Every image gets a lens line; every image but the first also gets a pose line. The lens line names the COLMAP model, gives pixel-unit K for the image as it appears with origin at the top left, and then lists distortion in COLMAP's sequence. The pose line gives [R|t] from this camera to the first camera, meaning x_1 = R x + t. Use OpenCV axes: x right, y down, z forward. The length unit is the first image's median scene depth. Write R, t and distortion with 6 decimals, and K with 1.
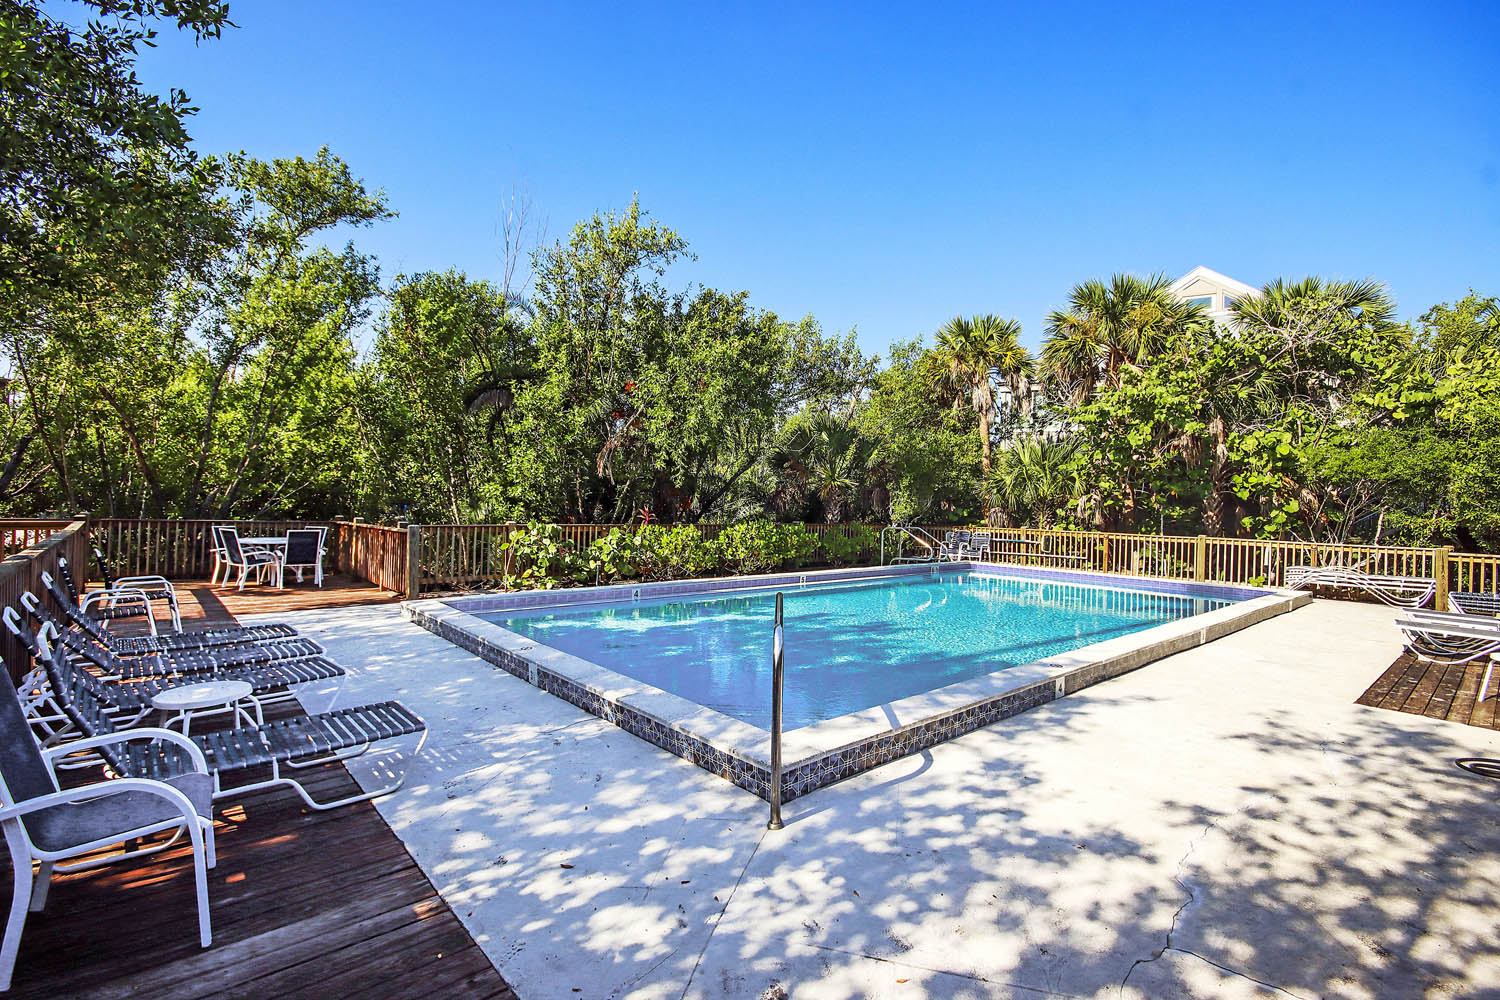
lens RADIAL K [[690.2, 0, 749.9], [0, 690.2, 478.6], [0, 0, 1]] dist [-0.001424, -0.001038]
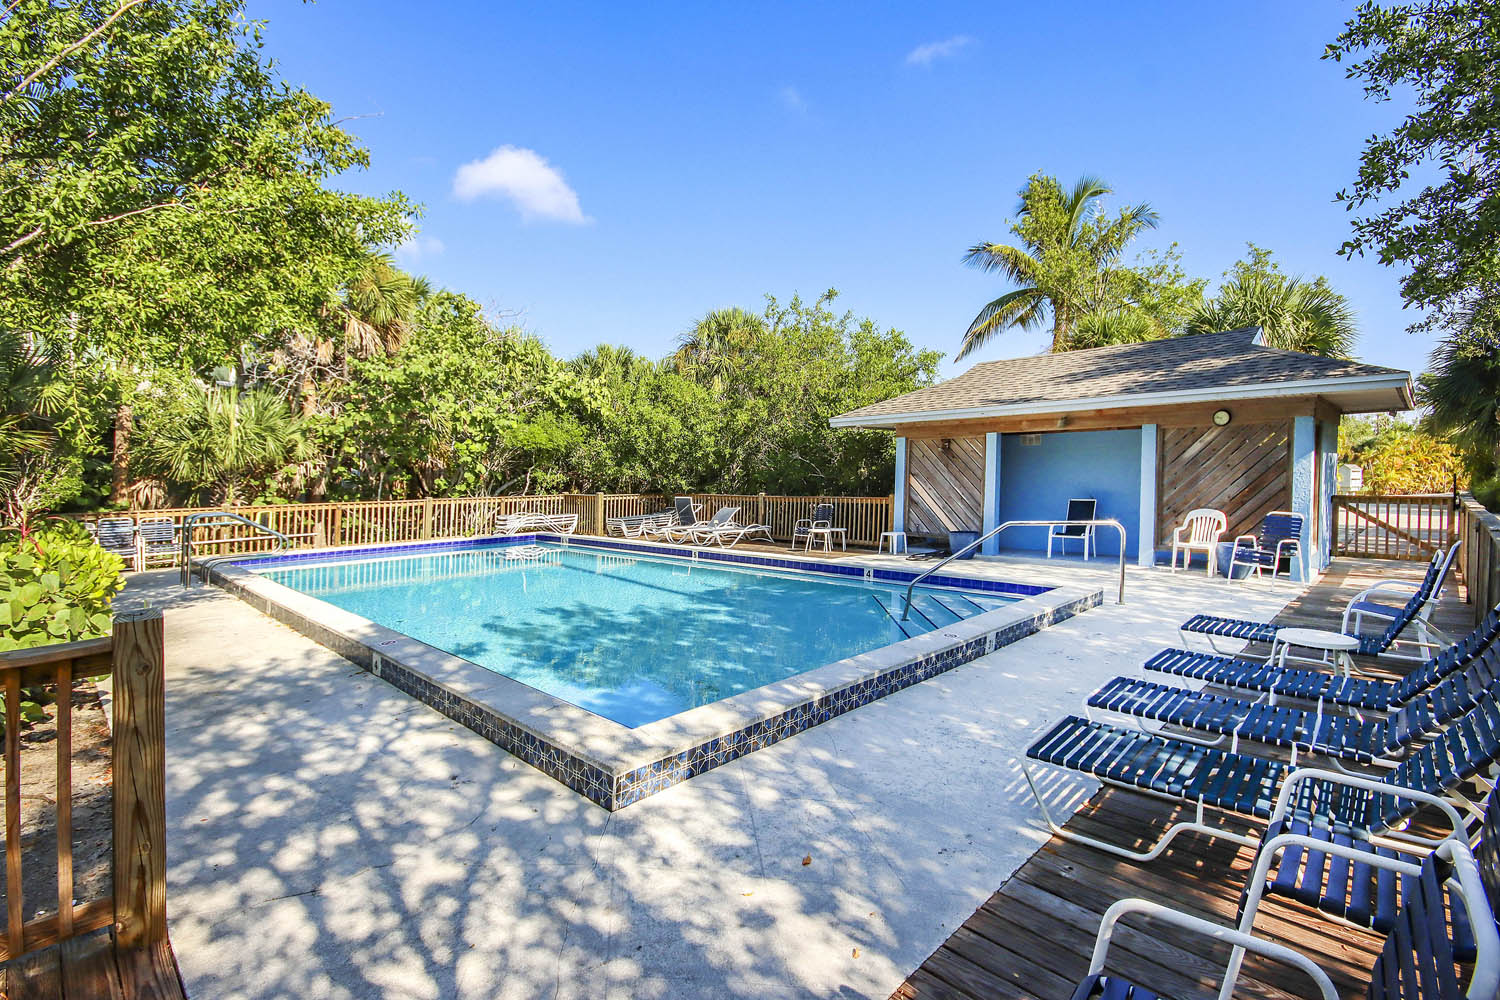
lens RADIAL K [[733.3, 0, 773.8], [0, 733.3, 500.2], [0, 0, 1]] dist [-0.000620, -0.000401]
pose [[-0.105599, -0.060655, 0.992557, -0.492234], [-0.020440, 0.998060, 0.058816, 0.006989], [-0.994199, -0.014077, -0.106634, 0.531946]]
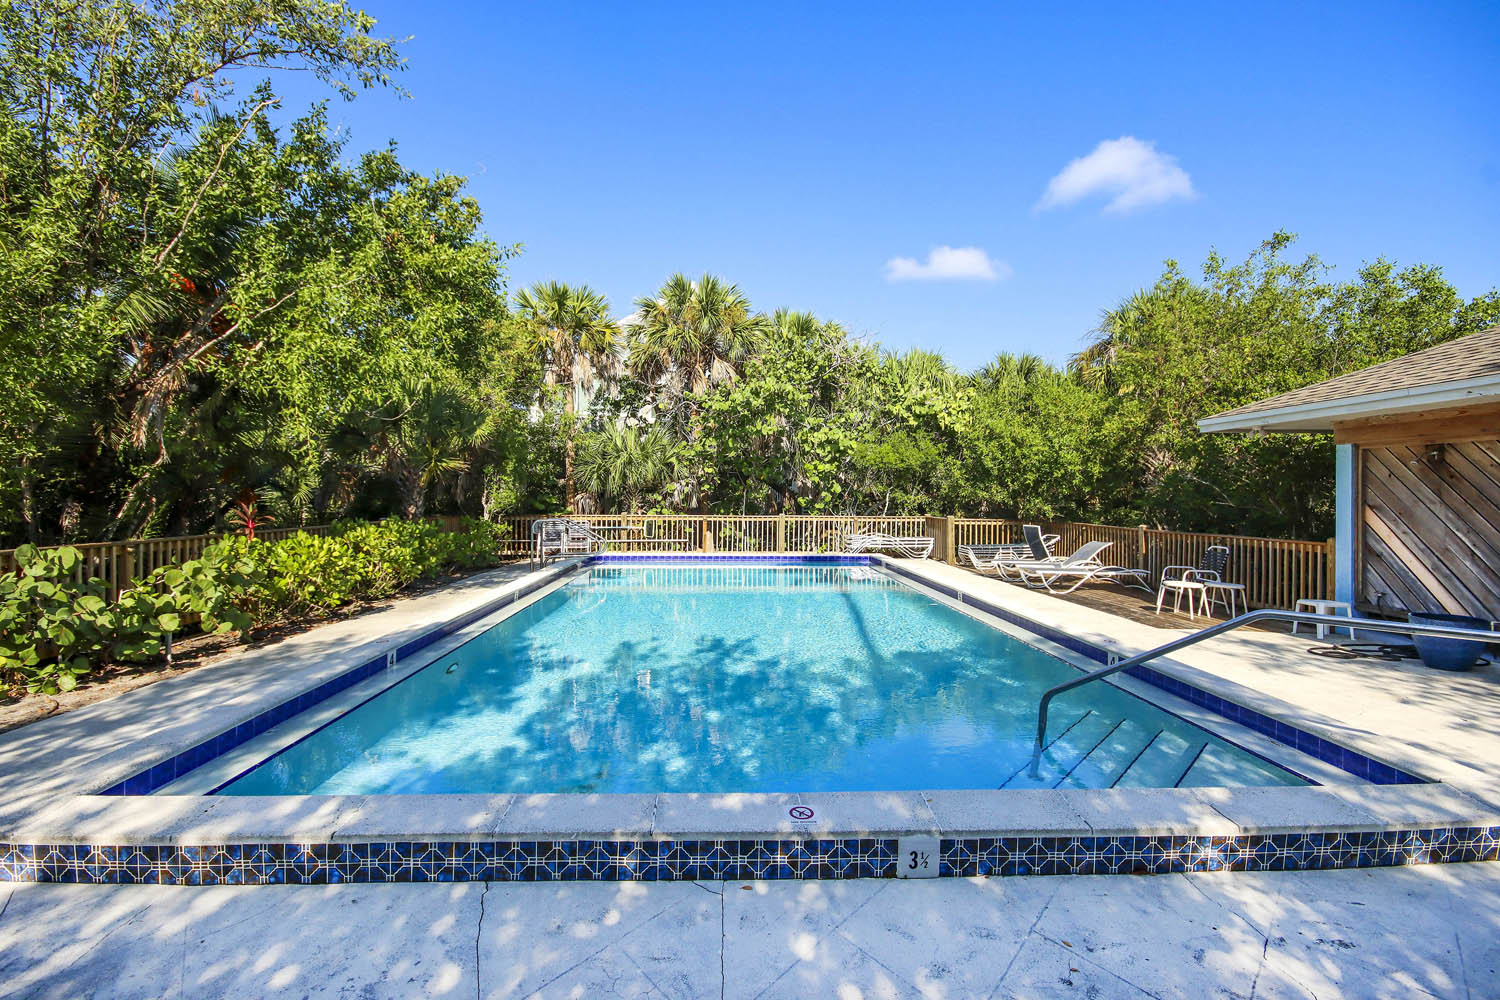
lens RADIAL K [[690.2, 0, 749.9], [0, 690.2, 478.6], [0, 0, 1]] dist [-0.001424, -0.001038]
pose [[0.637170, -0.001570, 0.770722, -0.257944], [-0.016470, 0.999742, 0.015653, 0.003960], [-0.770547, -0.022668, 0.636980, 0.266114]]
